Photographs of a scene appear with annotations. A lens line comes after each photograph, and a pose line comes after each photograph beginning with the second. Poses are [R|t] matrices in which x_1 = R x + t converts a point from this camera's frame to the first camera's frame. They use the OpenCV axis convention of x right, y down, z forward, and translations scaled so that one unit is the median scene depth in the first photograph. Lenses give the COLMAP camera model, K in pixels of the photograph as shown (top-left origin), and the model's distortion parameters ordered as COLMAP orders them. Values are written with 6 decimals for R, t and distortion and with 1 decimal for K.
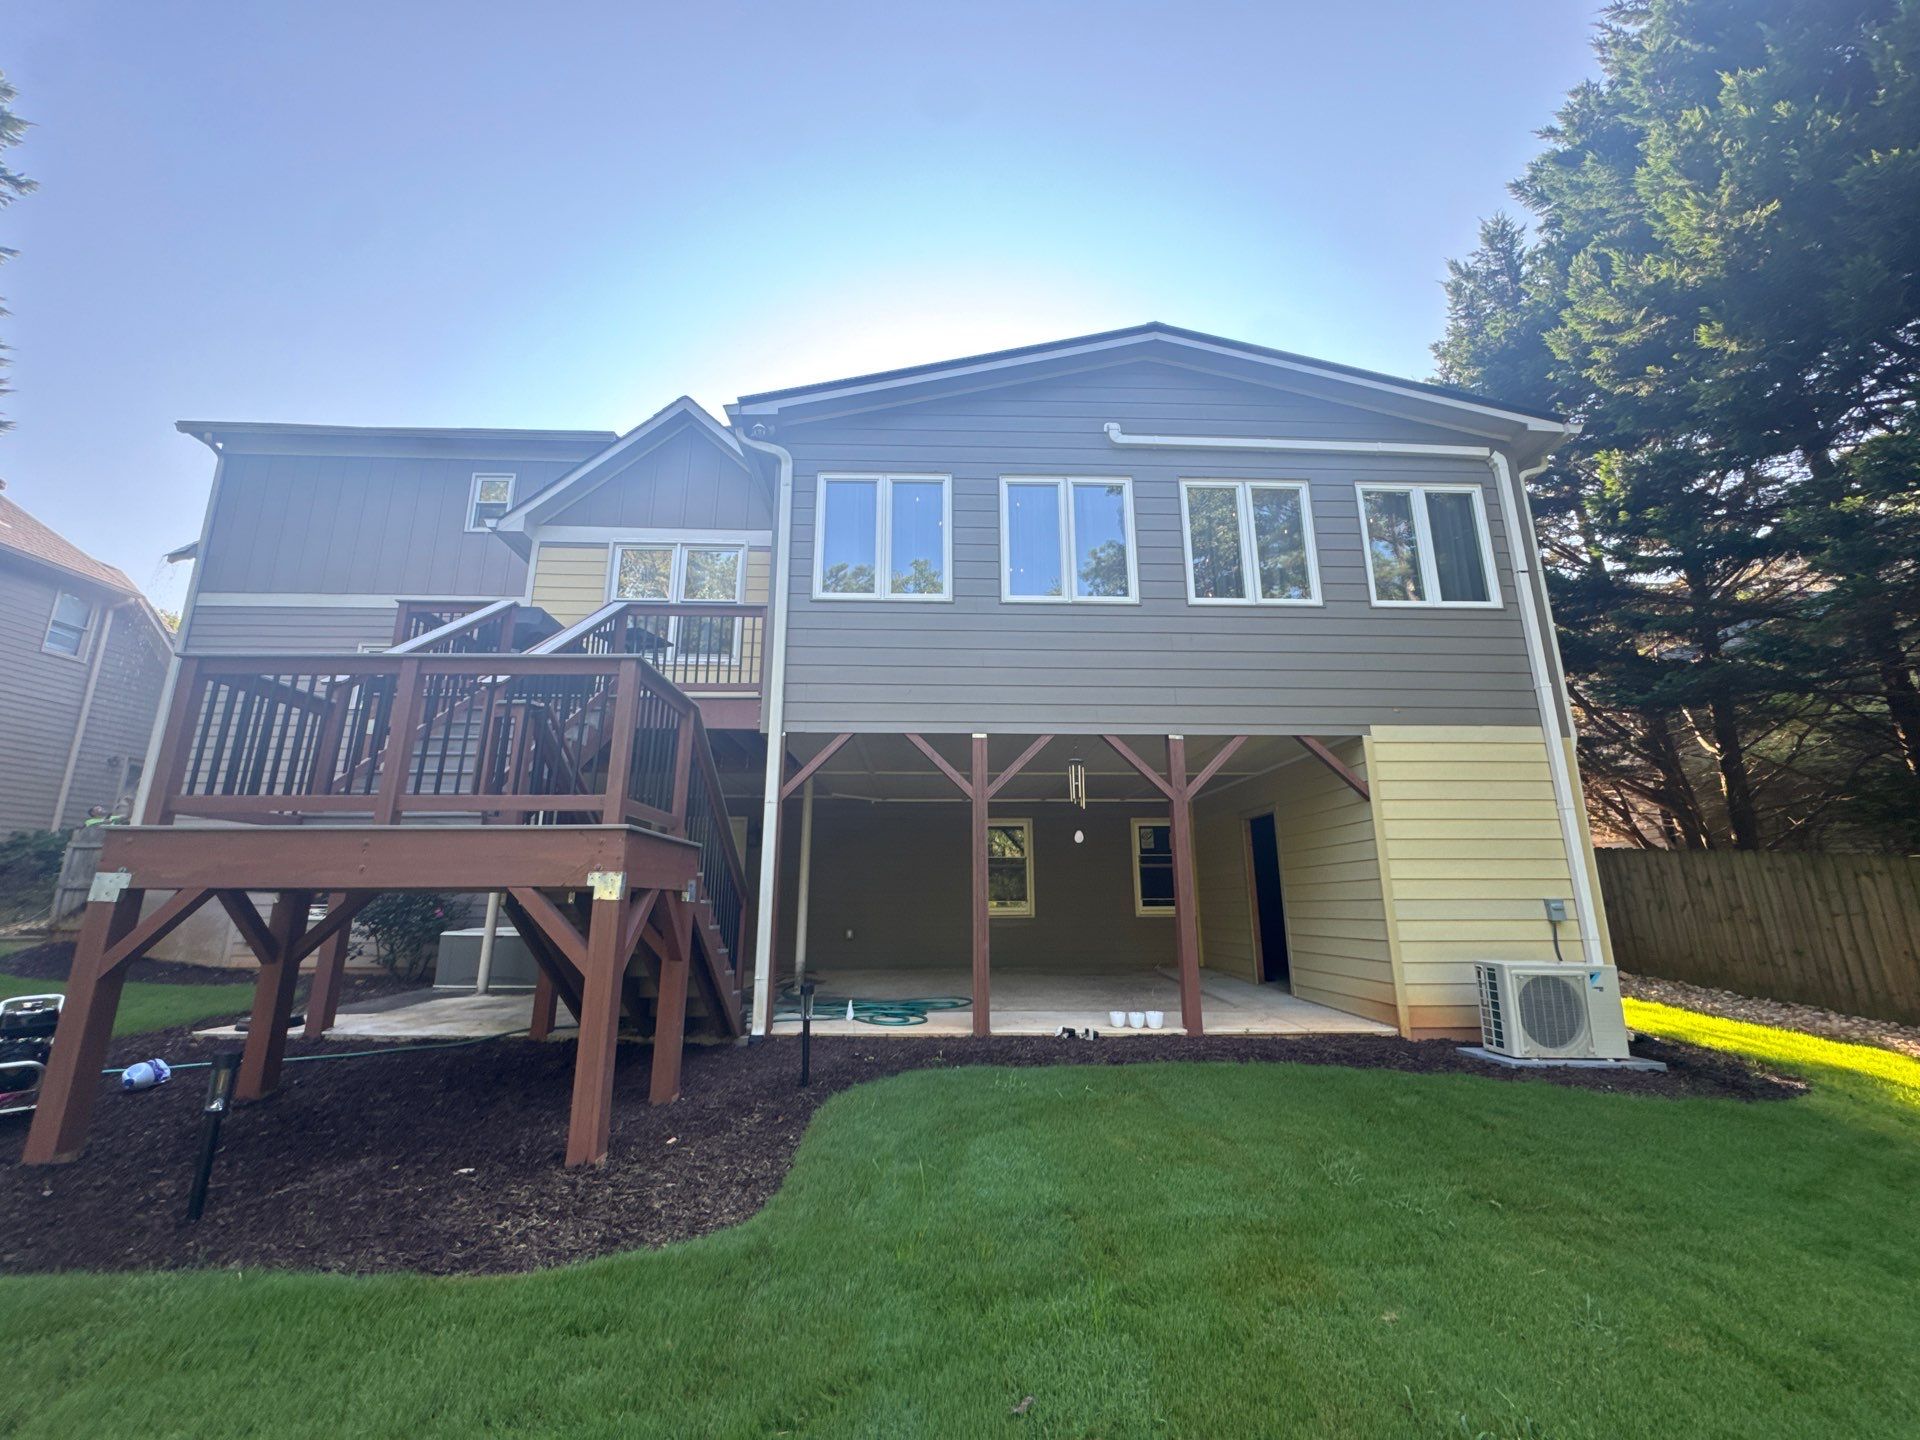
lens RADIAL K [[770.7, 0, 956.9], [0, 770.7, 721.3], [0, 0, 1]] dist [-0.001522, -0.000452]
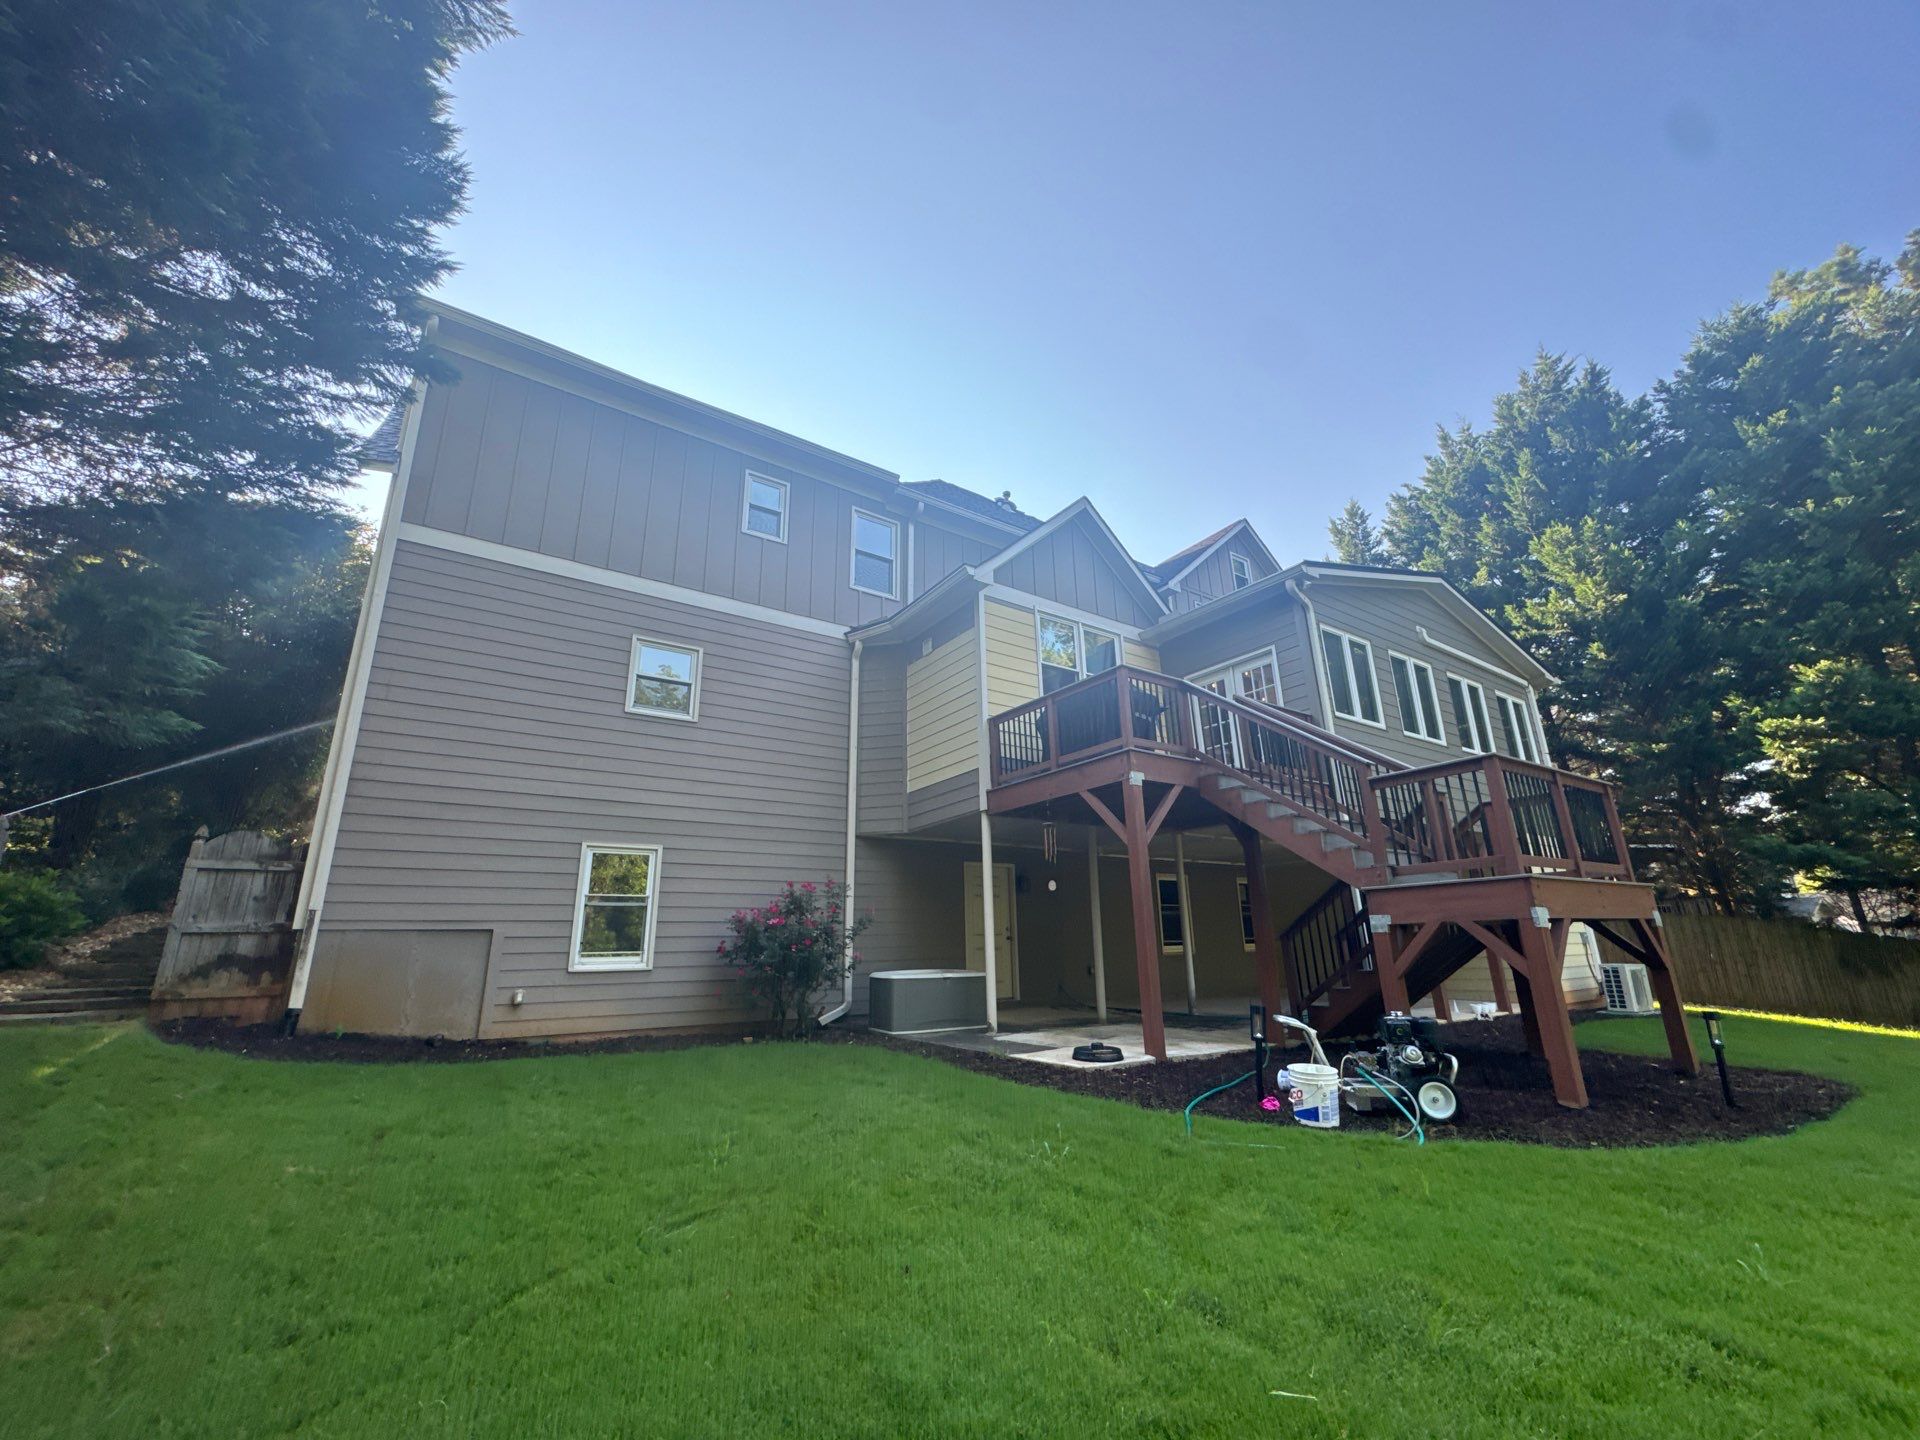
lens RADIAL K [[770.7, 0, 956.9], [0, 770.7, 721.3], [0, 0, 1]] dist [-0.001522, -0.000452]
pose [[0.843734, 0.138659, 0.518542, -1.402436], [-0.106517, 0.990098, -0.091438, 0.048207], [-0.526086, 0.021916, 0.850149, 0.163233]]
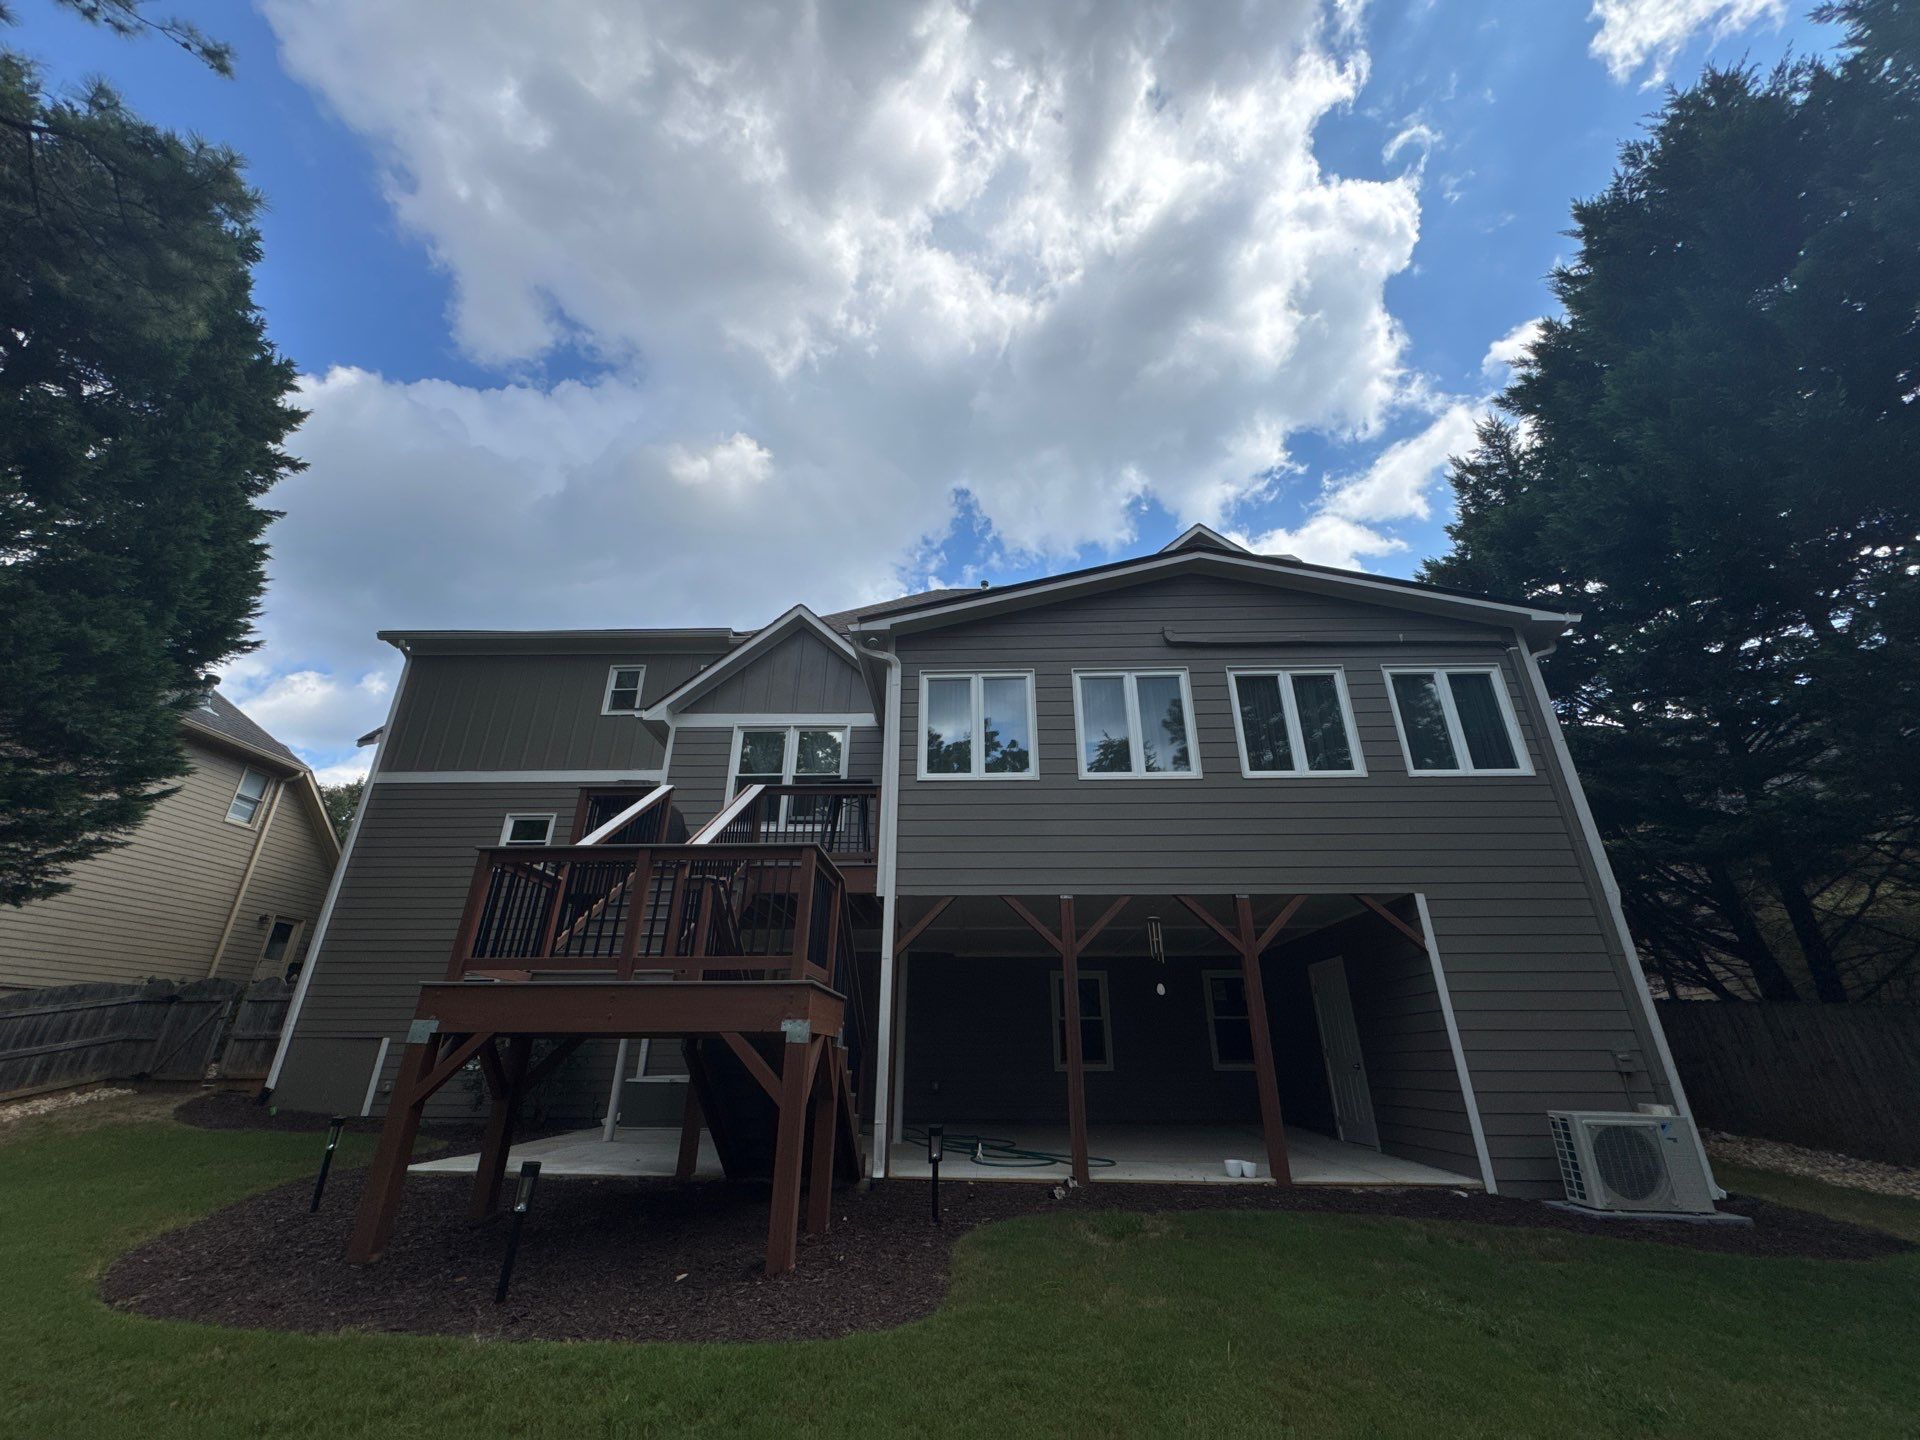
lens RADIAL K [[770.7, 0, 956.9], [0, 770.7, 721.3], [0, 0, 1]] dist [-0.001522, -0.000452]
pose [[0.997933, -0.022350, -0.060255, -0.055016], [0.010818, 0.982620, -0.185313, -0.025197], [0.063350, 0.184279, 0.980830, -0.166045]]
